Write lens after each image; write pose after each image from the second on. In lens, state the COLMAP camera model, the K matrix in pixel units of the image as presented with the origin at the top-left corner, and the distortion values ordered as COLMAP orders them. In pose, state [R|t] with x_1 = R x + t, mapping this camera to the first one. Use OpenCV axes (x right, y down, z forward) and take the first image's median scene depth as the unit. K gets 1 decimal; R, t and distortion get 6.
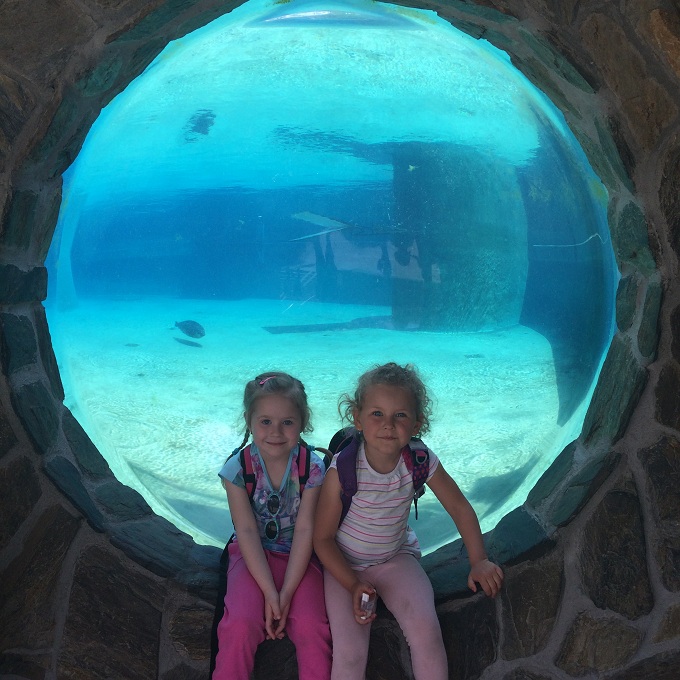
lens RADIAL K [[1063.3, 0, 339.8], [0, 1063.3, 339.8], [0, 0, 1]] dist [0.000376, 0.000000]
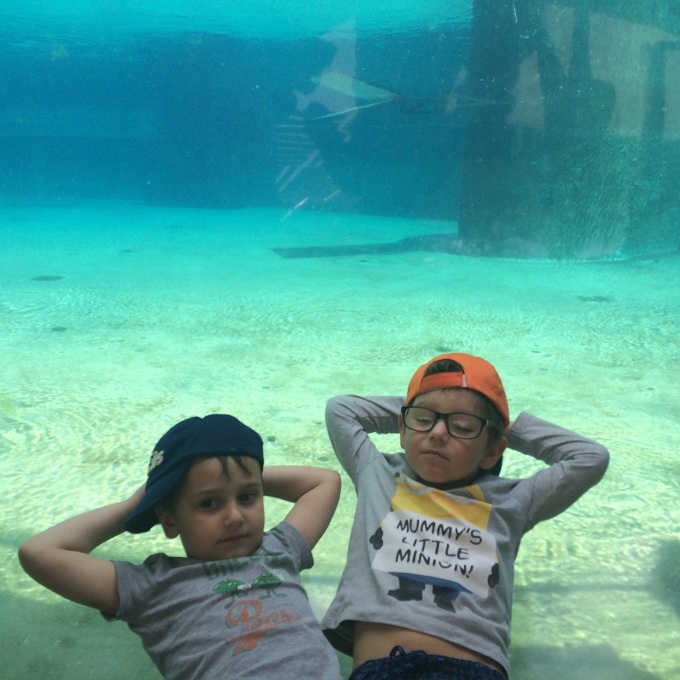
lens RADIAL K [[1063.3, 0, 340.1], [0, 1063.3, 339.5], [0, 0, 1]] dist [0.000376, 0.000000]
pose [[0.999583, 0.012325, -0.026113, -0.010559], [-0.010291, 0.997005, 0.076654, -0.007754], [0.026980, -0.076353, 0.996716, 0.360746]]
